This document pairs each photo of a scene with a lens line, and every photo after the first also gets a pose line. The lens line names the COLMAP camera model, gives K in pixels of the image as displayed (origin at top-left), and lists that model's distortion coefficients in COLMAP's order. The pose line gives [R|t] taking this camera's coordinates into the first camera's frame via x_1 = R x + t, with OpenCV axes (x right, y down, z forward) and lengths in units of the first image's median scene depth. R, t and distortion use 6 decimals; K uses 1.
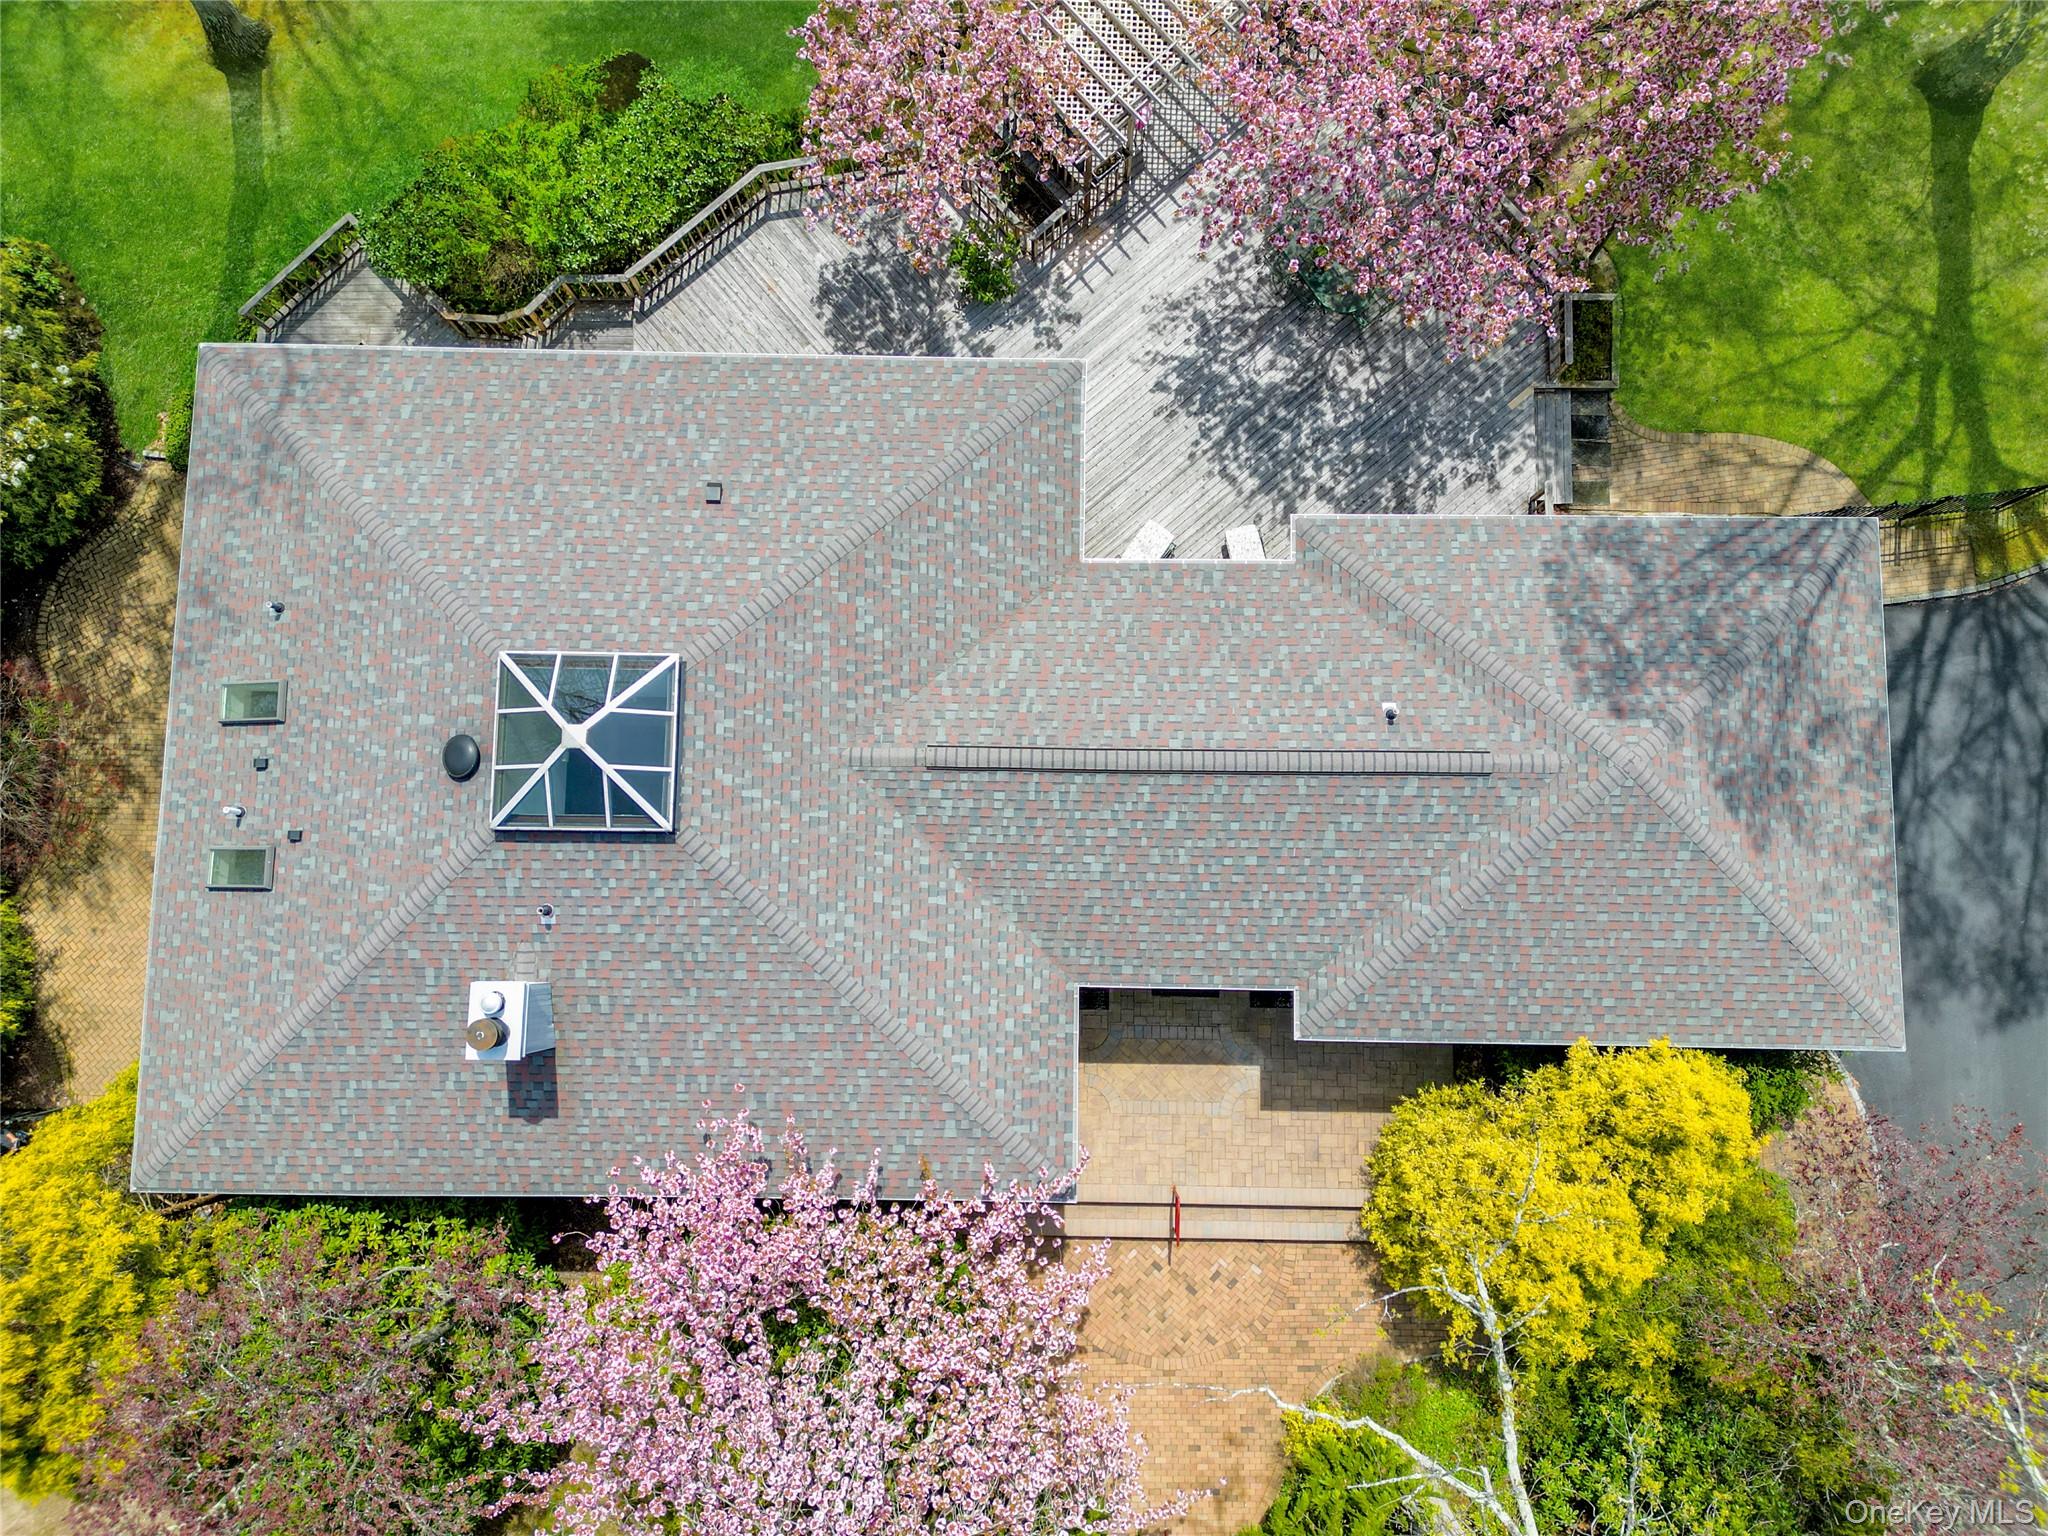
lens RADIAL K [[1444.7, 0, 1031.5], [0, 1444.7, 753.6], [0, 0, 1]] dist [0.076771, -0.080386]
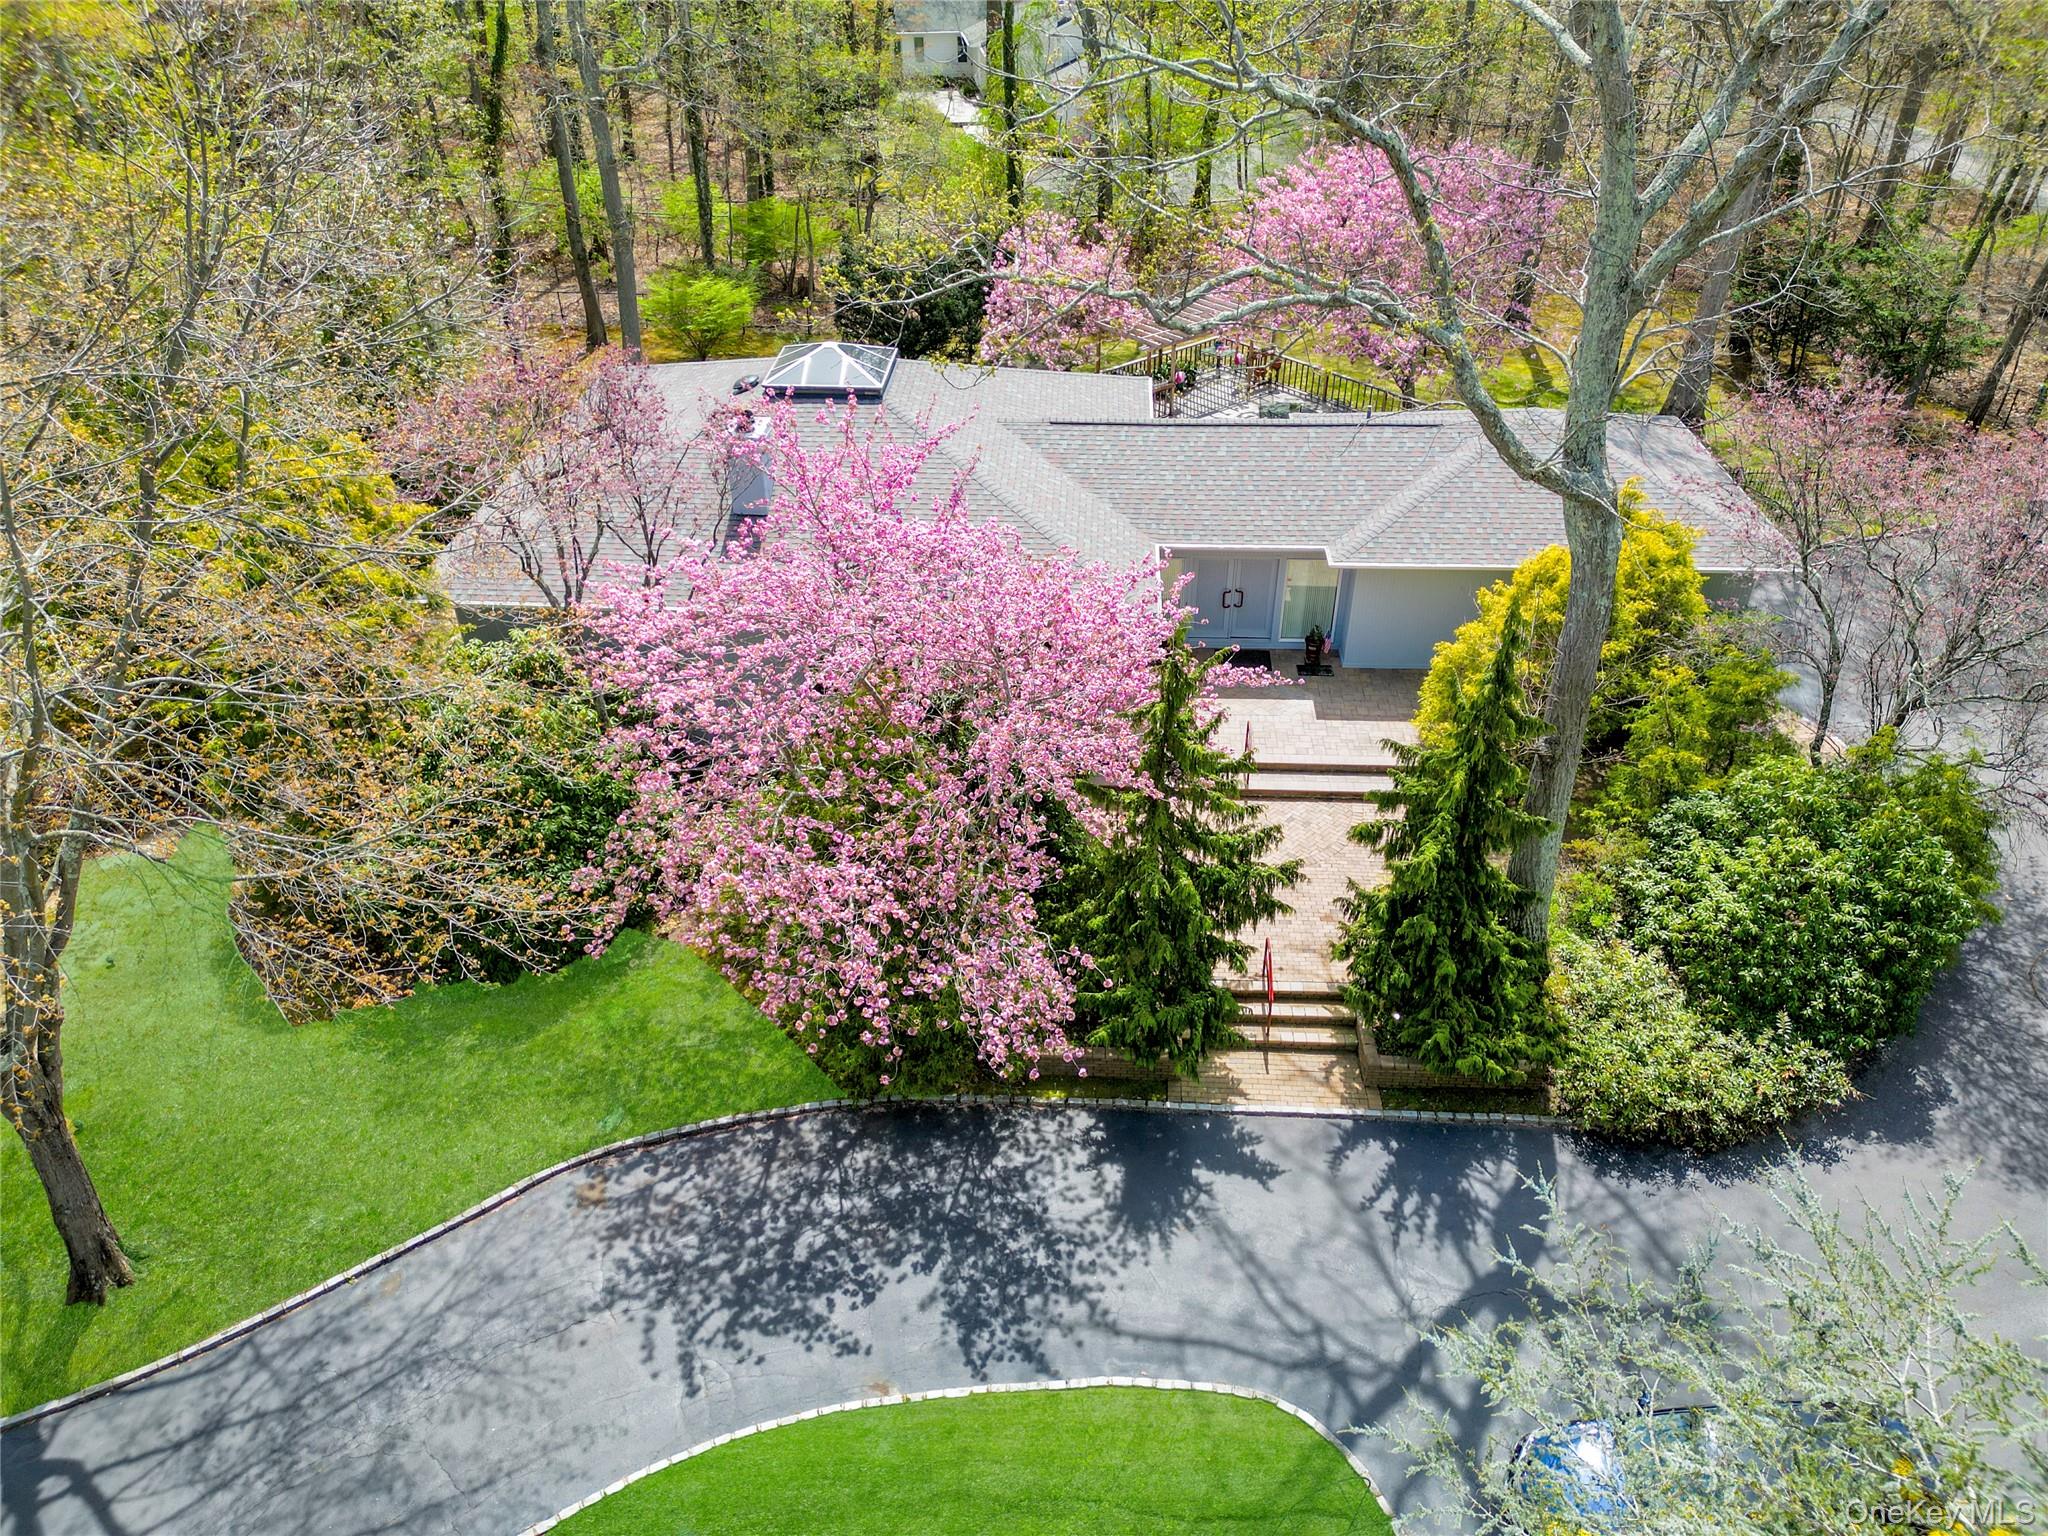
lens RADIAL K [[1444.7, 0, 1031.5], [0, 1444.7, 753.6], [0, 0, 1]] dist [0.076771, -0.080386]
pose [[0.999202, 0.018249, -0.035520, -0.033301], [-0.039013, 0.636068, -0.770646, 1.158057], [0.008530, 0.771417, 0.636272, 0.298854]]
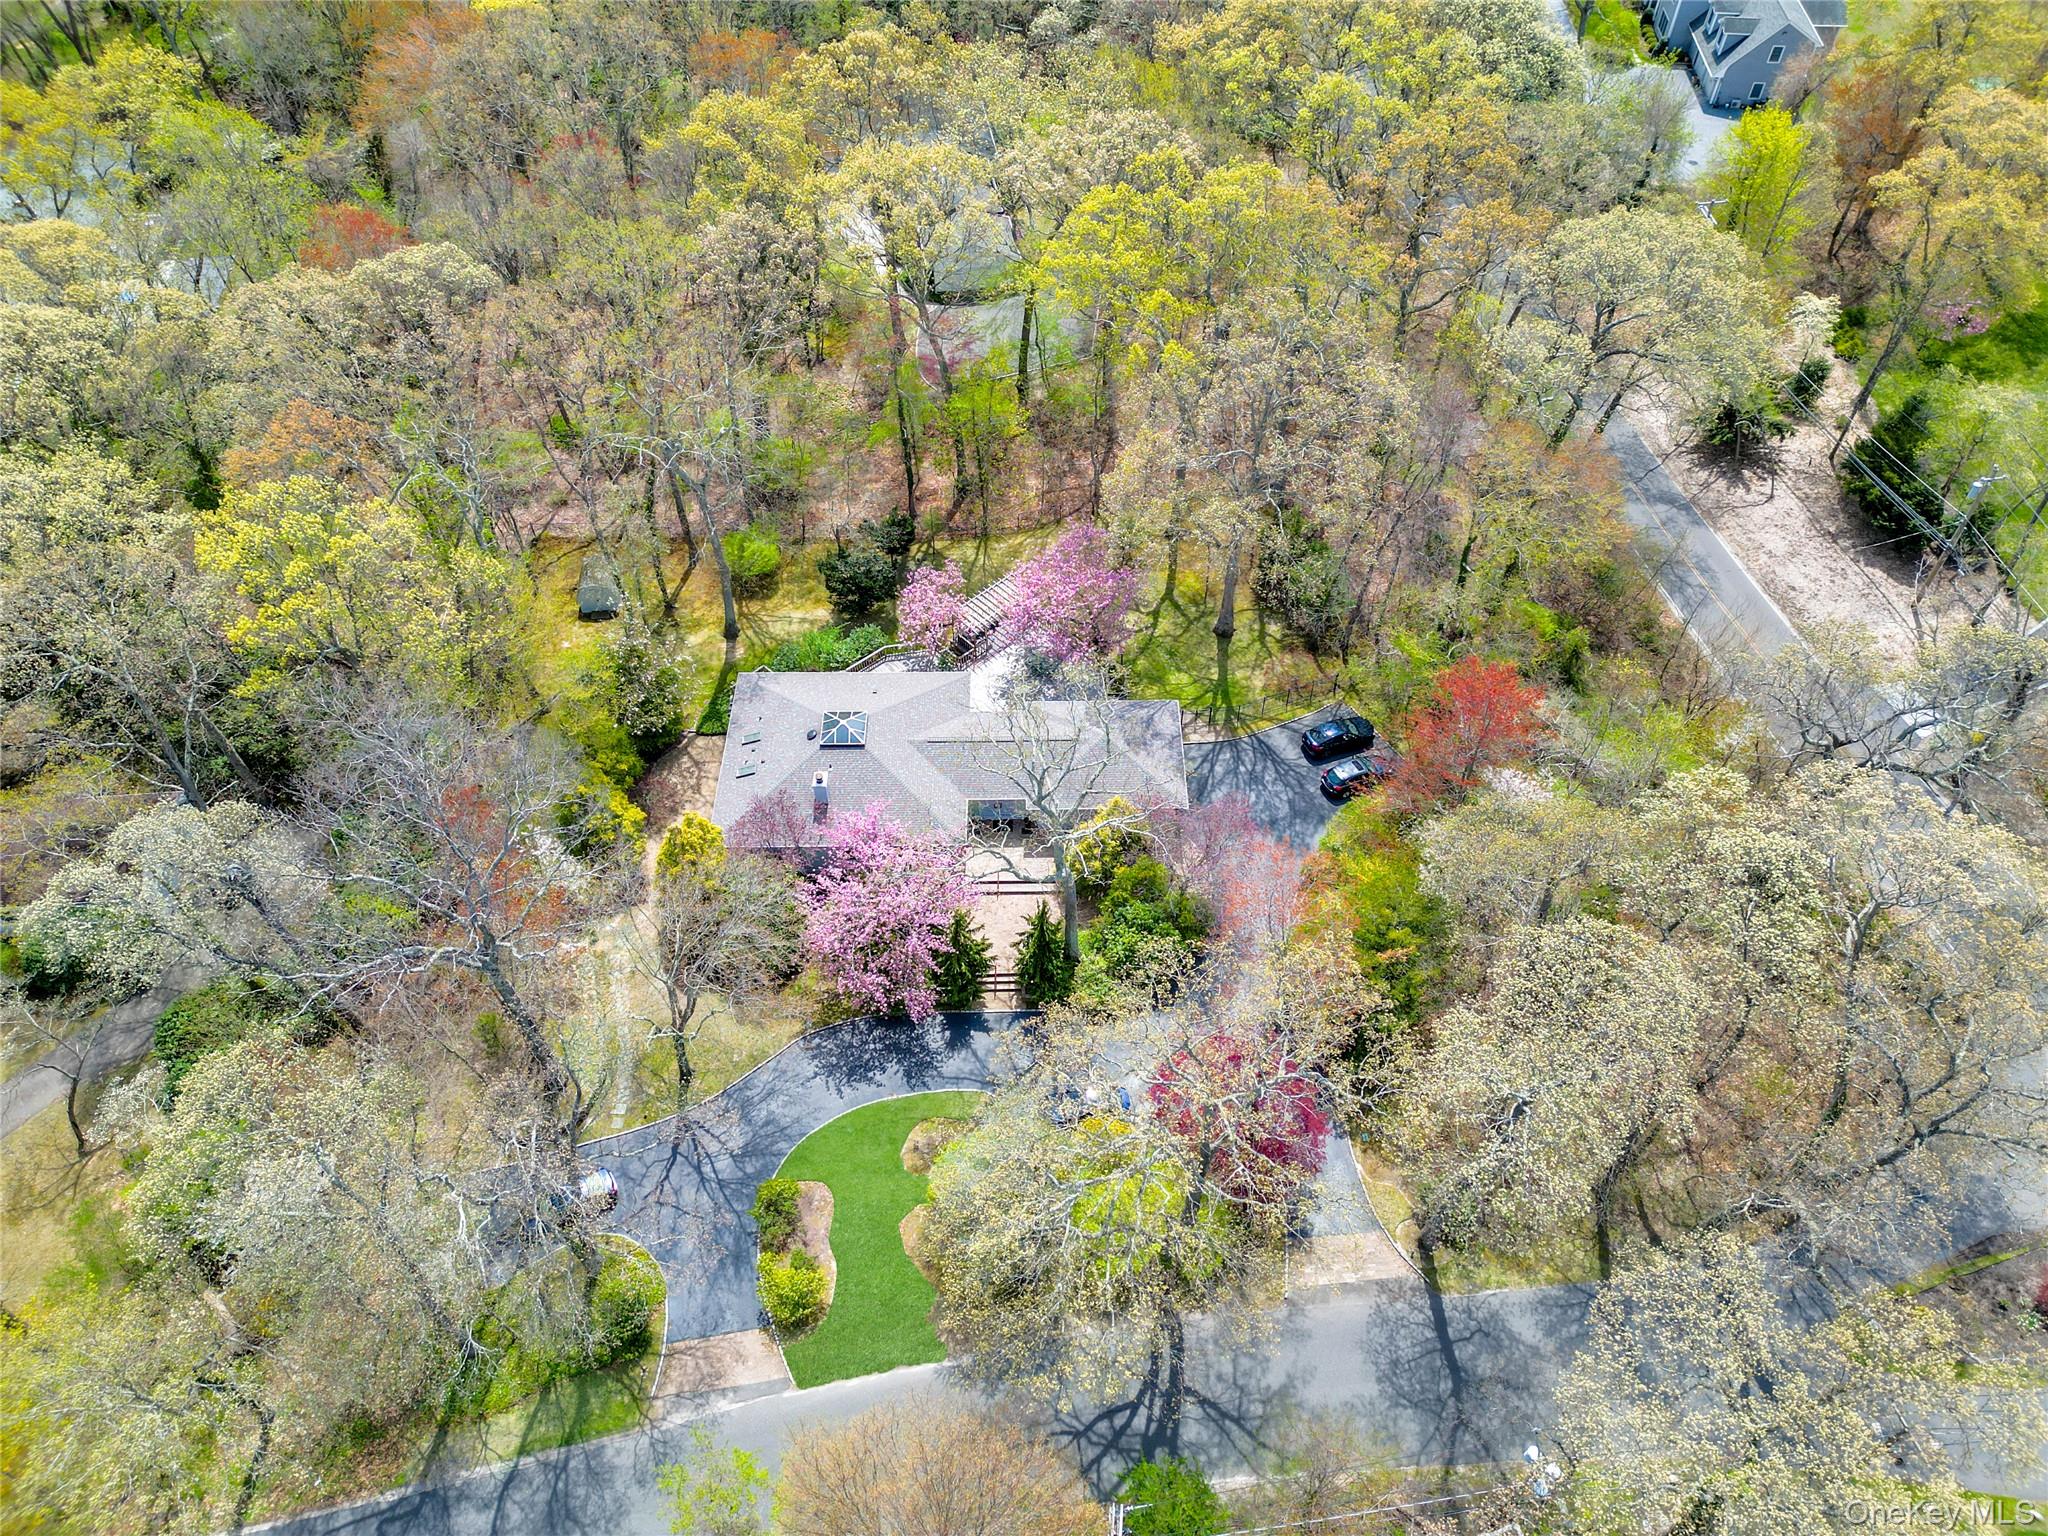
lens RADIAL K [[1444.7, 0, 1031.5], [0, 1444.7, 753.6], [0, 0, 1]] dist [0.076771, -0.080386]
pose [[0.999833, -0.010208, 0.015150, 0.129548], [0.016921, 0.830101, -0.557356, 1.898770], [-0.006887, 0.557520, 0.830135, -1.909035]]
